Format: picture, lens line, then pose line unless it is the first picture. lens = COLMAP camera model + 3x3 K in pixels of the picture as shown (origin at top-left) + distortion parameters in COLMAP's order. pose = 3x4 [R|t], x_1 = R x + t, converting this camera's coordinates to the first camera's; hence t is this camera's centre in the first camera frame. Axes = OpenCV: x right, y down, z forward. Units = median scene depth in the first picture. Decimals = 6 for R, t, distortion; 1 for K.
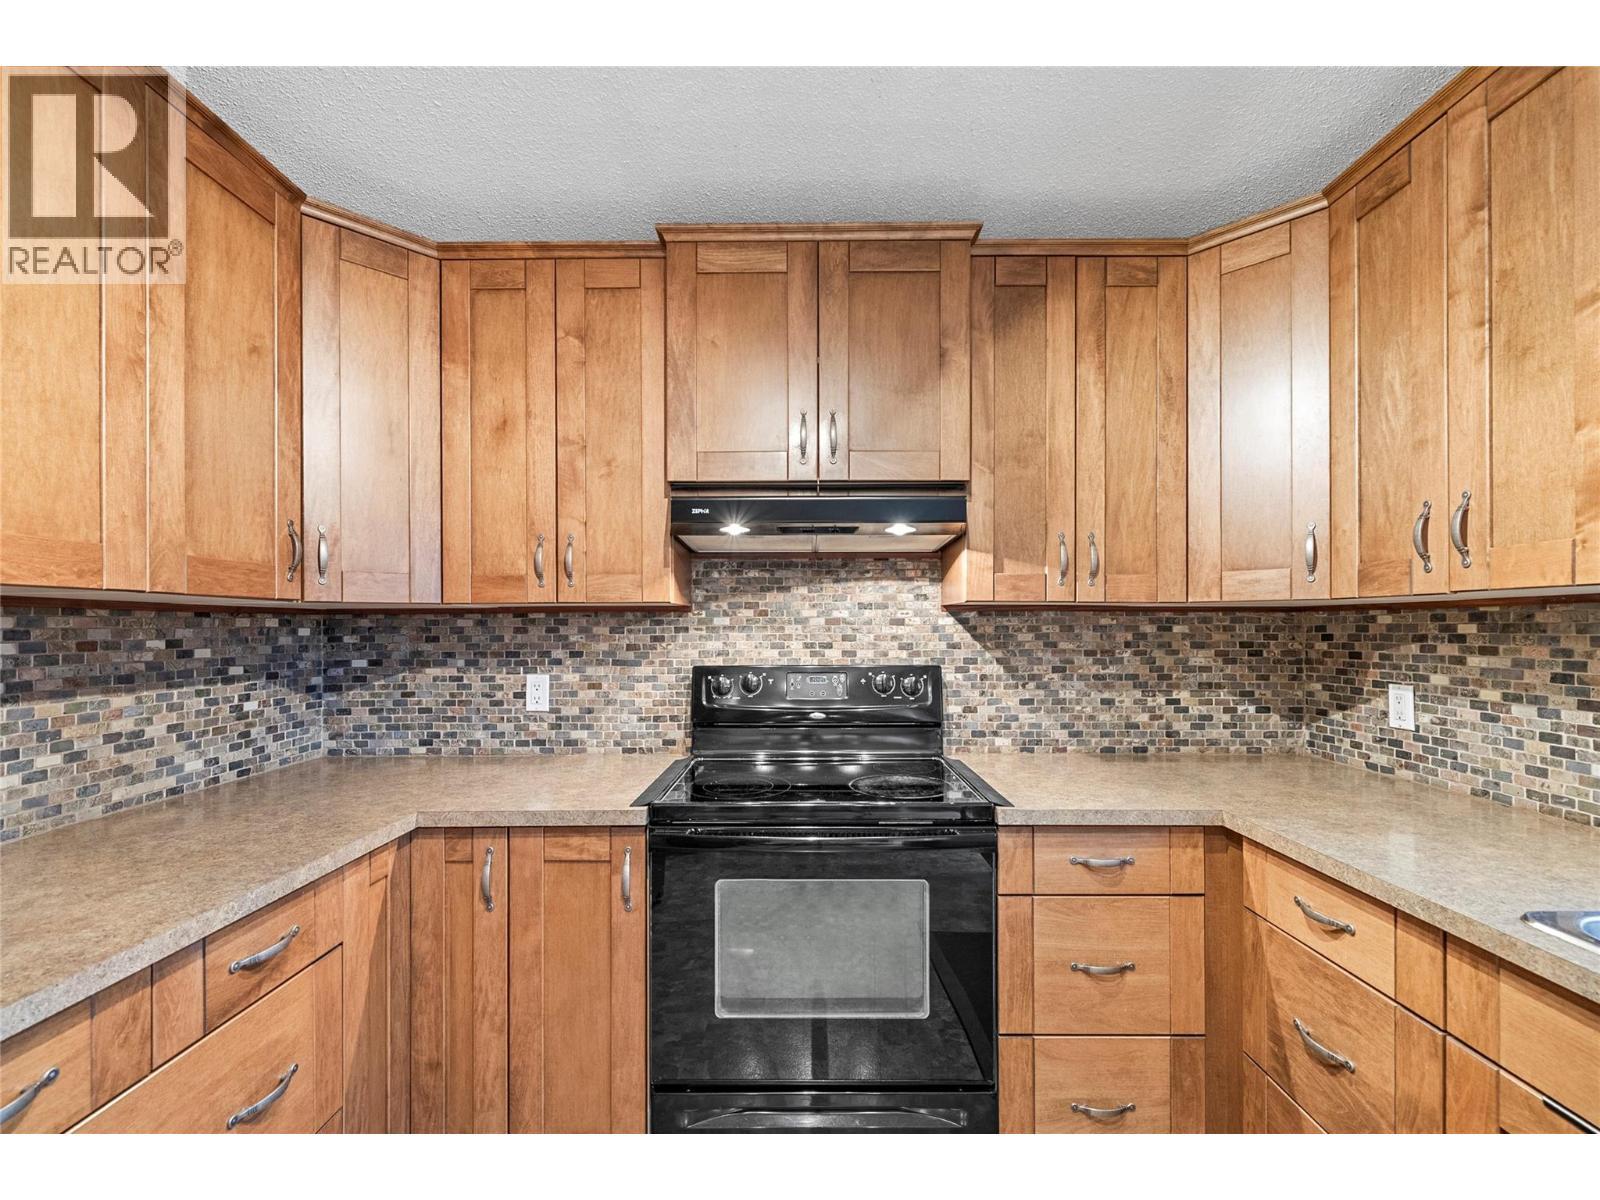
lens RADIAL K [[685.4, 0, 805.4], [0, 685.4, 623.7], [0, 0, 1]] dist [-0.001450, -0.000201]
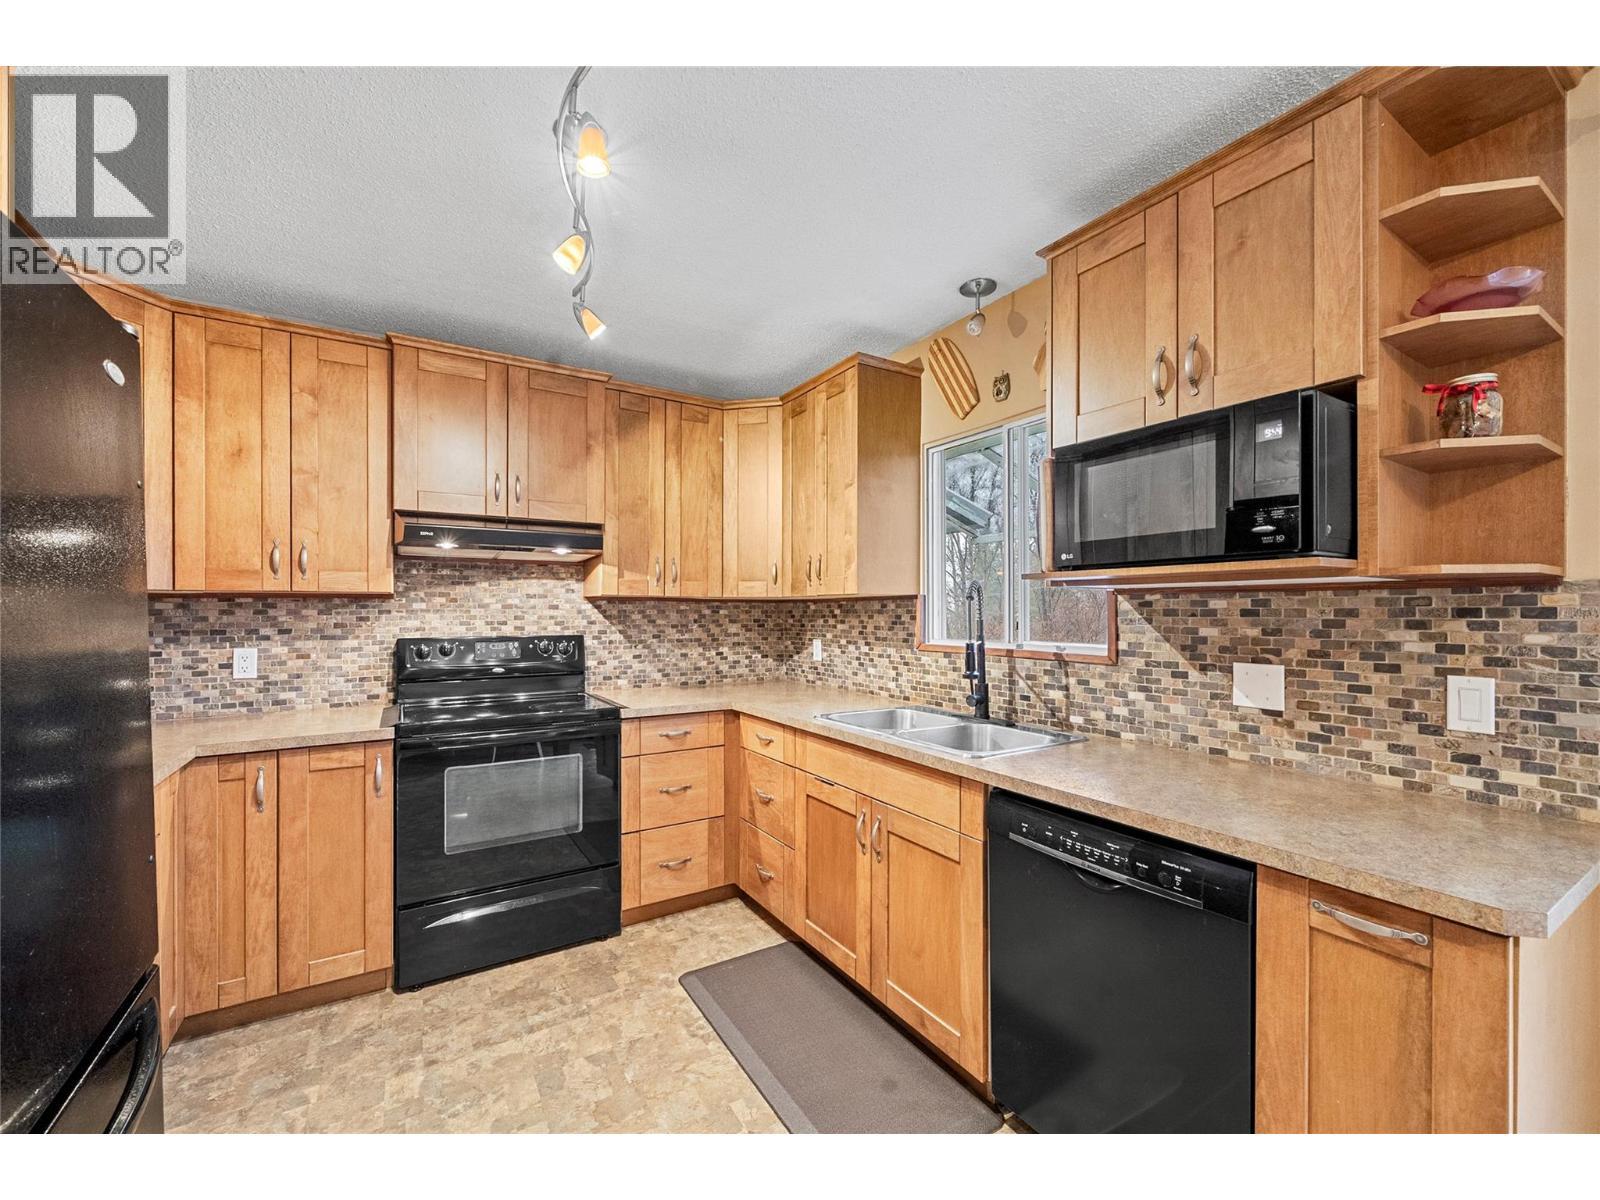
lens RADIAL K [[650.3, 0, 795.9], [0, 650.3, 613.3], [0, 0, 1]] dist [-0.000858, -0.000026]
pose [[0.853155, 0.000433, 0.521658, -0.186143], [-0.004048, 0.999975, 0.005791, 0.000877], [-0.521643, -0.007052, 0.853135, -0.592439]]
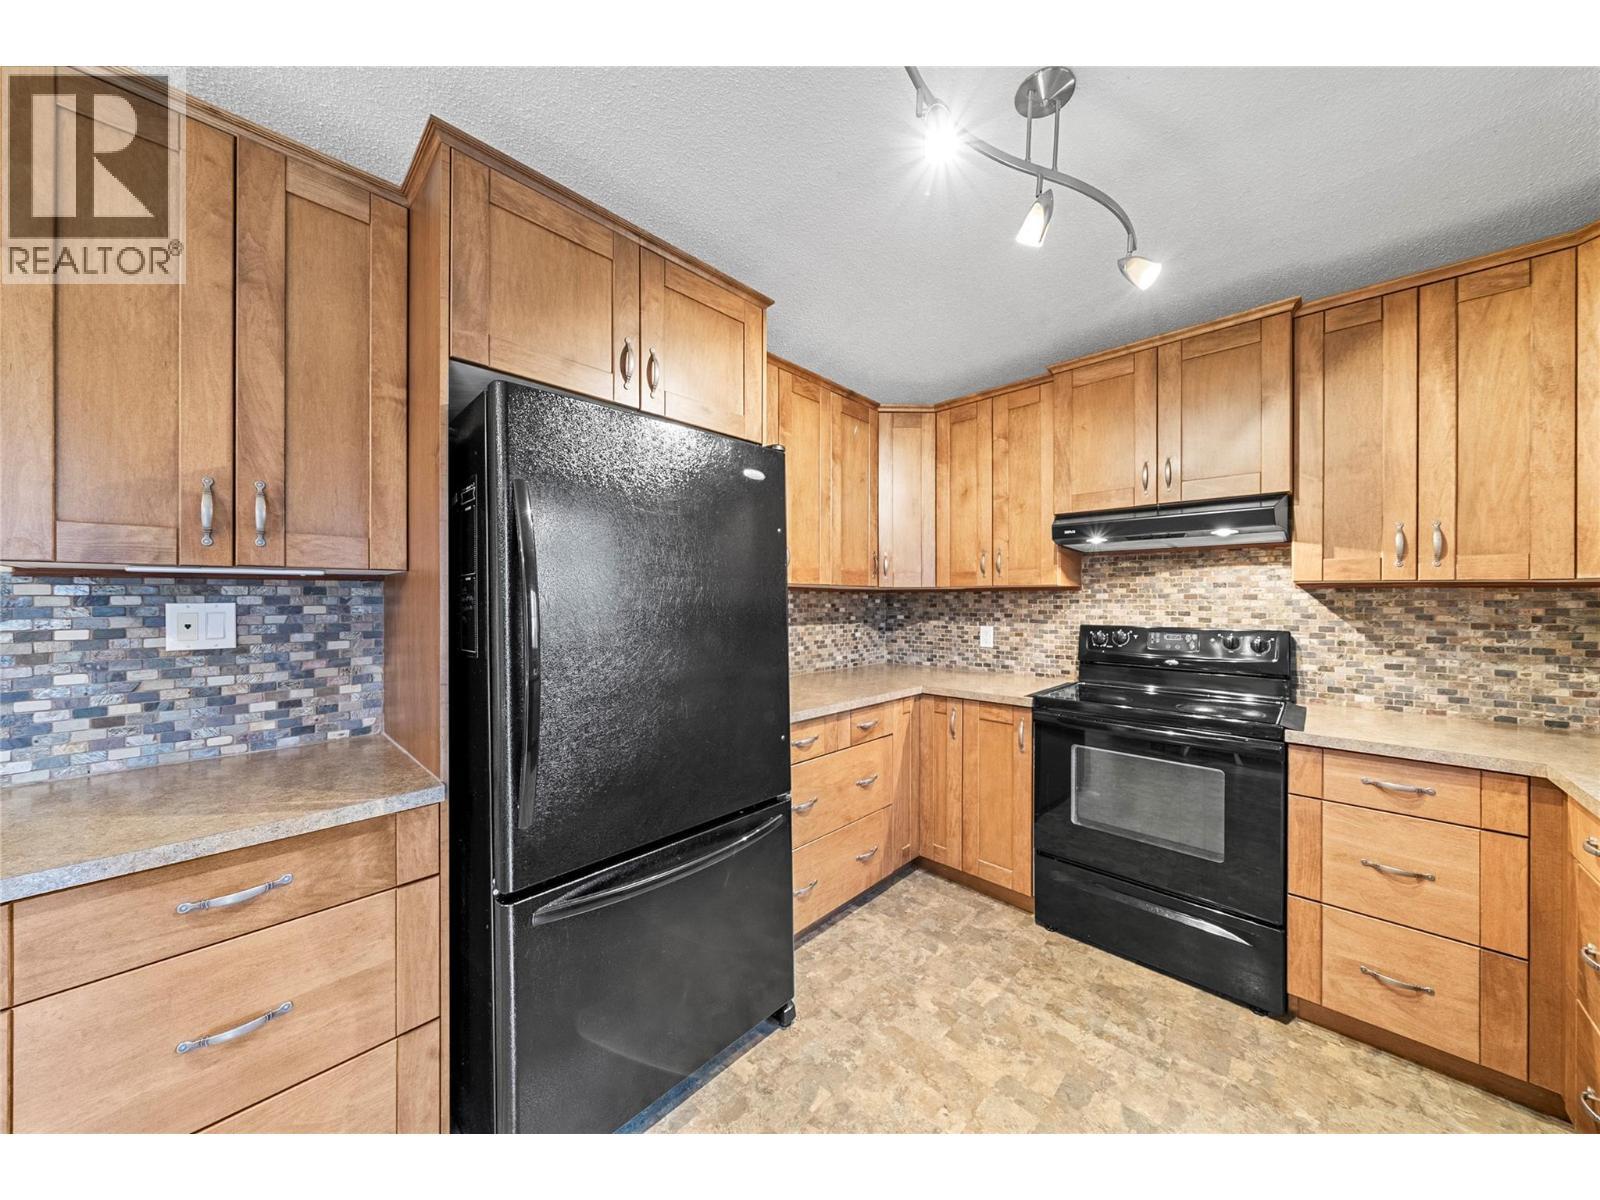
lens RADIAL K [[545.3, 0, 800.0], [0, 545.3, 600.0], [0, 0, 1]] dist [-0.001110, -0.000243]
pose [[0.722307, 0.006237, -0.691544, 0.272622], [-0.002844, 0.999978, 0.006048, -0.000651], [0.691566, -0.002401, 0.722309, -0.404312]]
